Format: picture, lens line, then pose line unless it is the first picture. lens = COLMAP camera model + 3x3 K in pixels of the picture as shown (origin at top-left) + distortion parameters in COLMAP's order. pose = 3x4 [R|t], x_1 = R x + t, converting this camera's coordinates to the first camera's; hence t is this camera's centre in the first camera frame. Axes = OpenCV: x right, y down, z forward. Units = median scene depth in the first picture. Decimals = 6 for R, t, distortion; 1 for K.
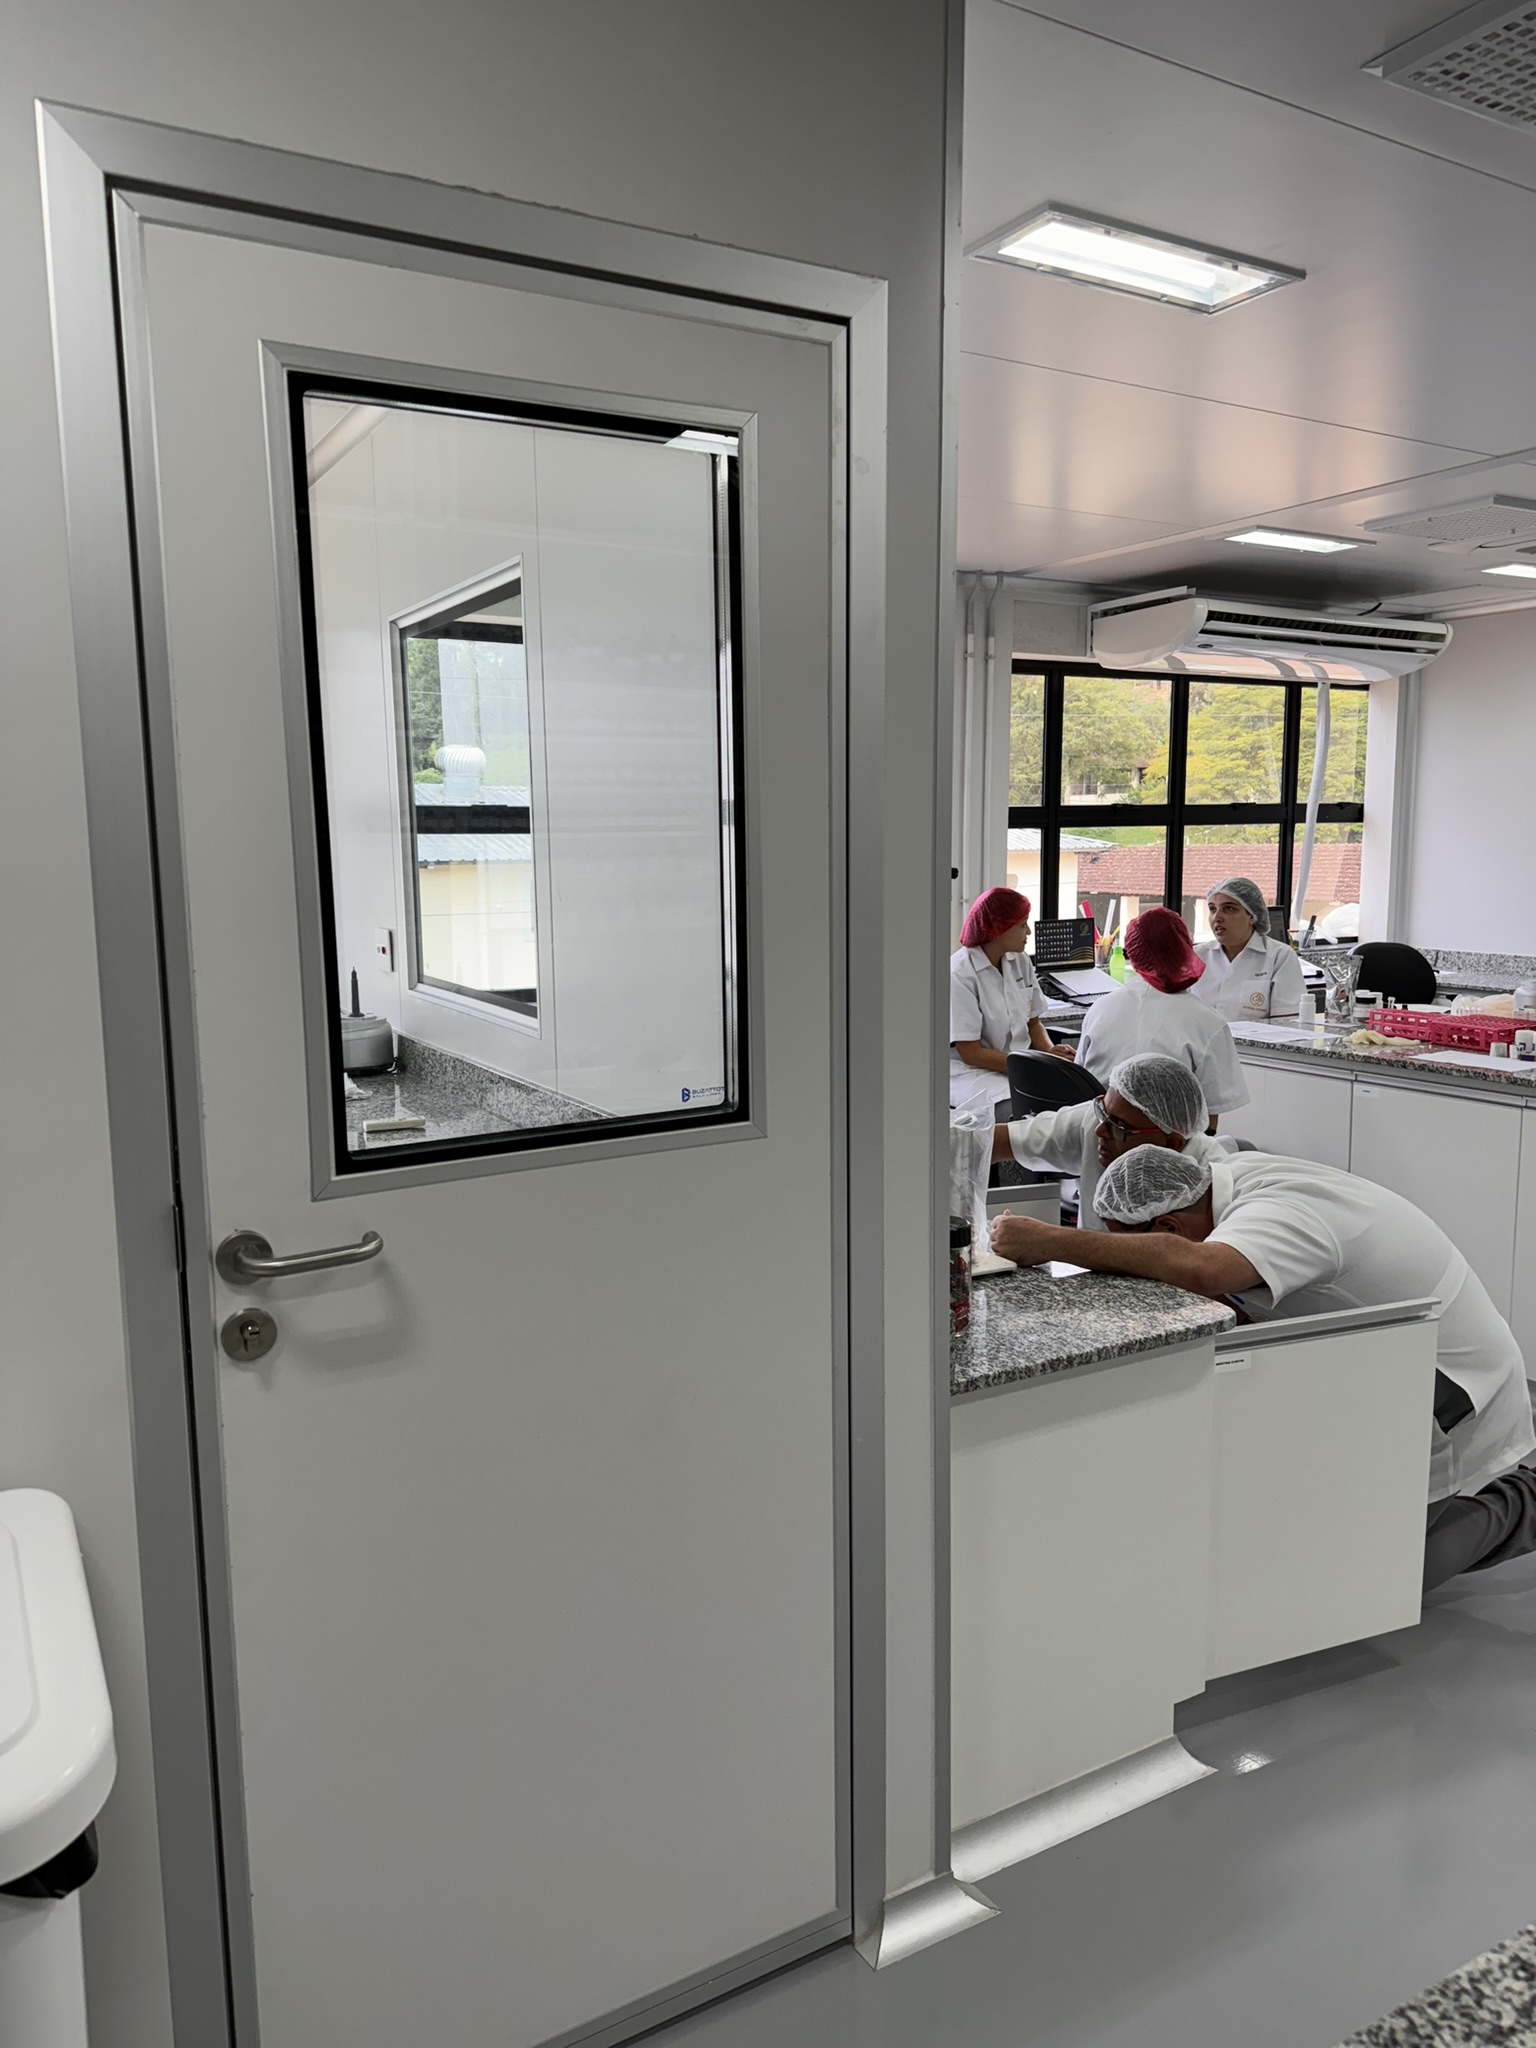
lens RADIAL K [[1381.3, 0, 768.0], [0, 1381.3, 1024.0], [0, 0, 1]] dist [0.076210, -0.000849]
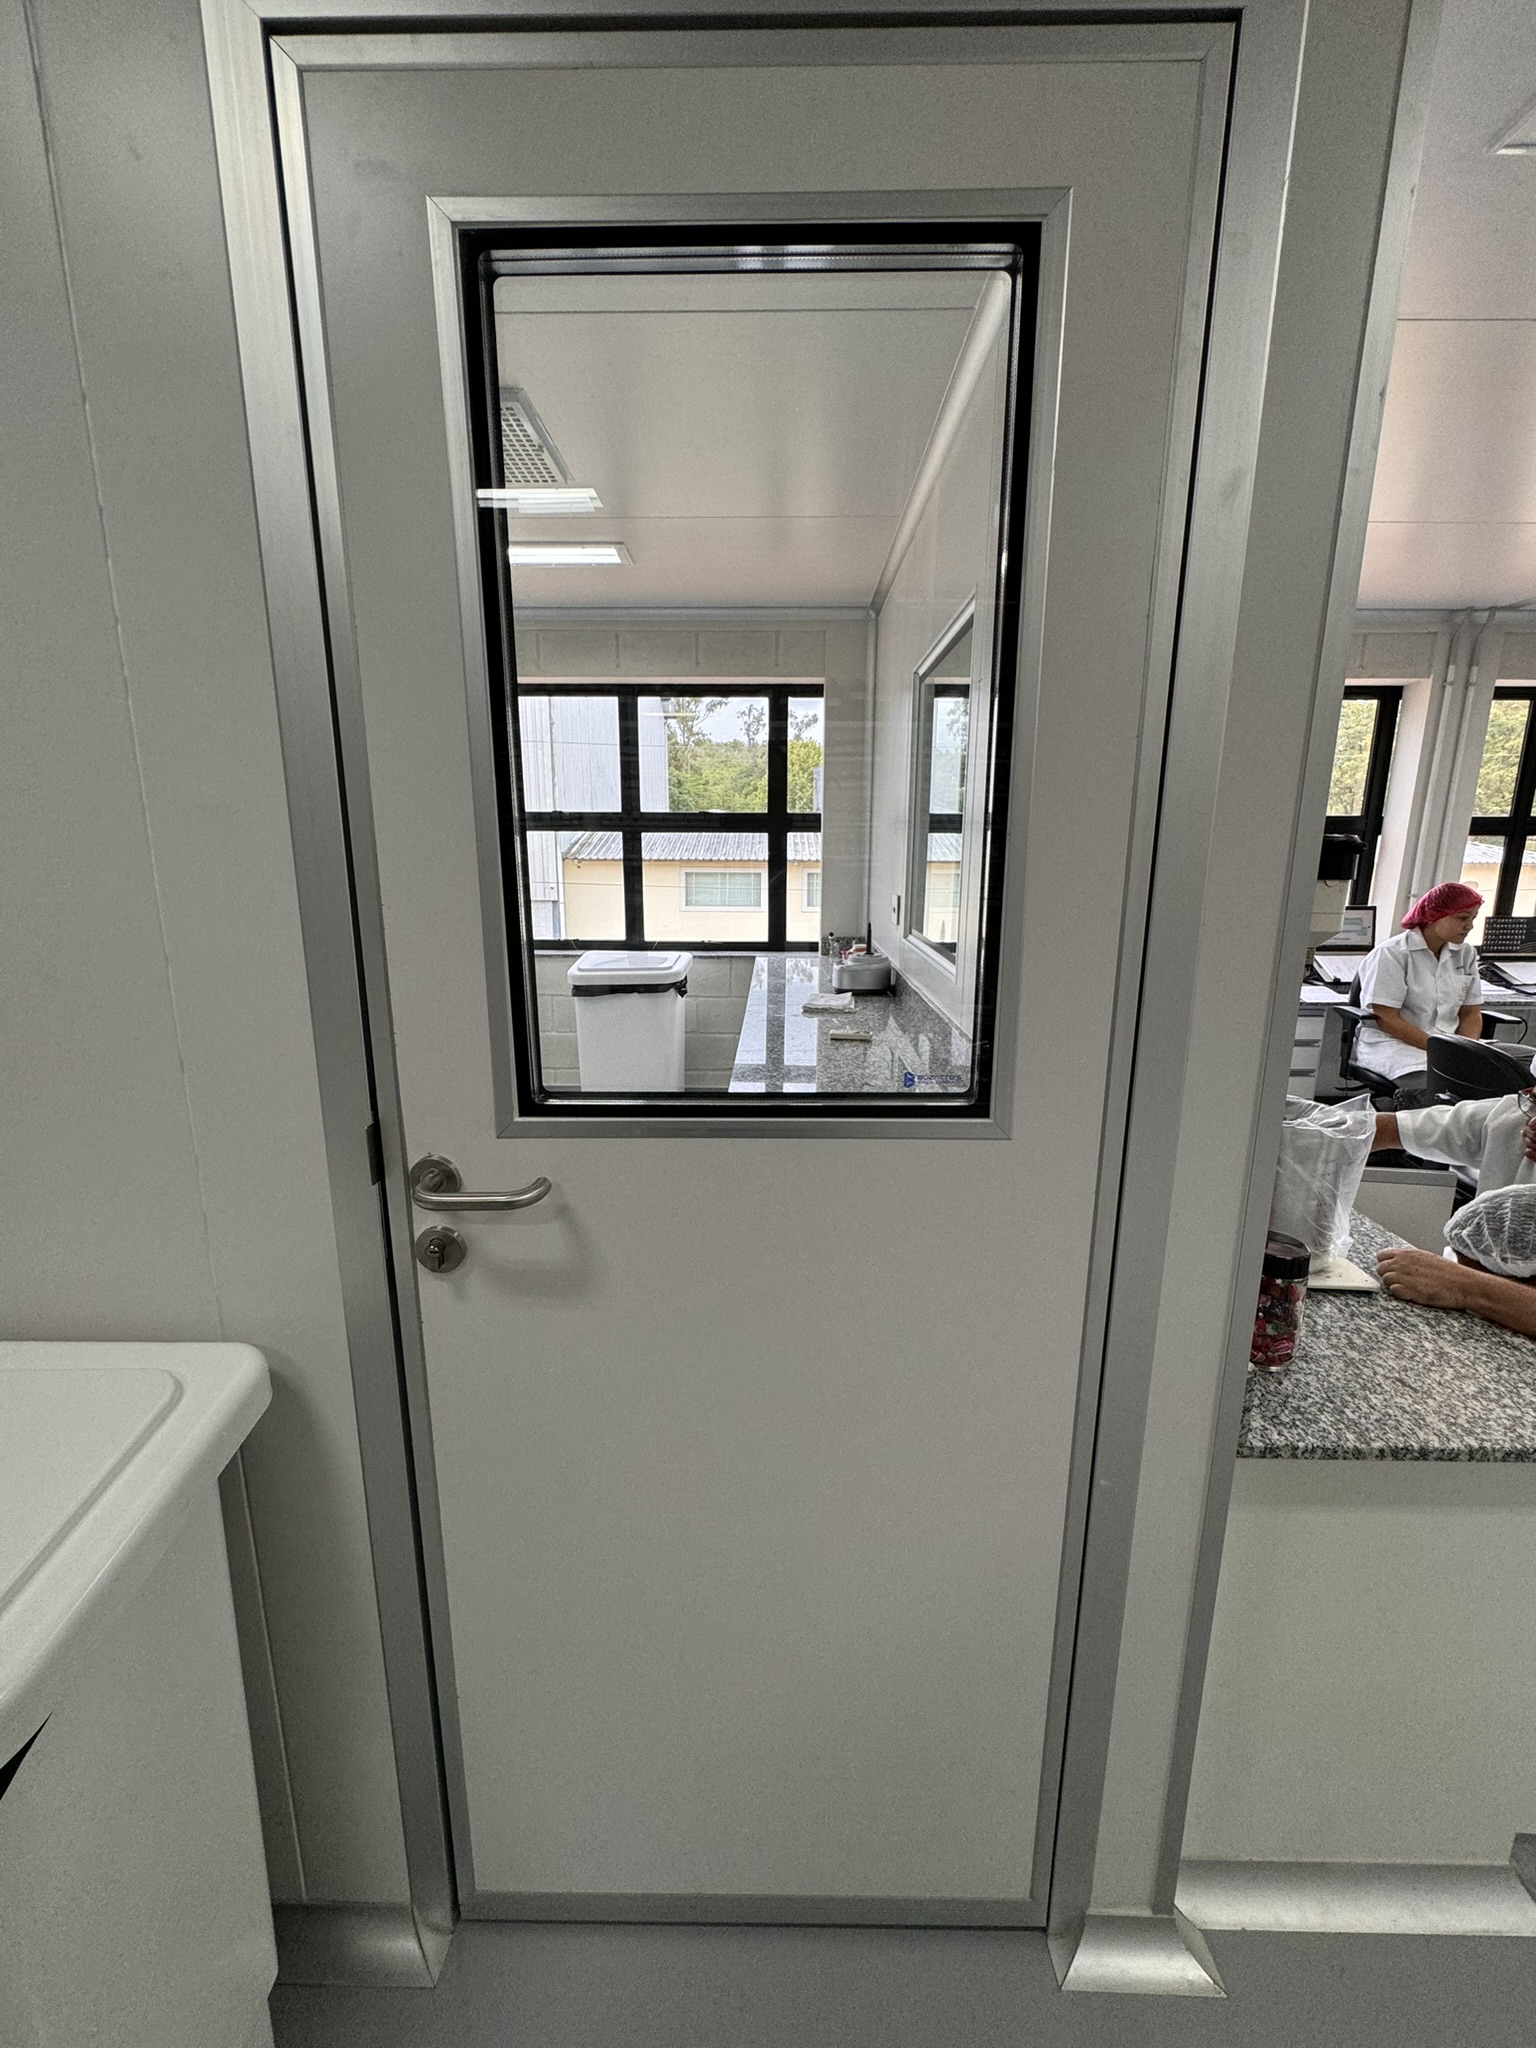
lens RADIAL K [[831.3, 0, 765.8], [0, 831.3, 1019.6], [0, 0, 1]] dist [-0.001043, 0.000006]
pose [[0.864624, 0.117593, -0.488464, 0.079157], [-0.081473, 0.992172, 0.094642, -0.019833], [0.495770, -0.042033, 0.867436, 0.344907]]
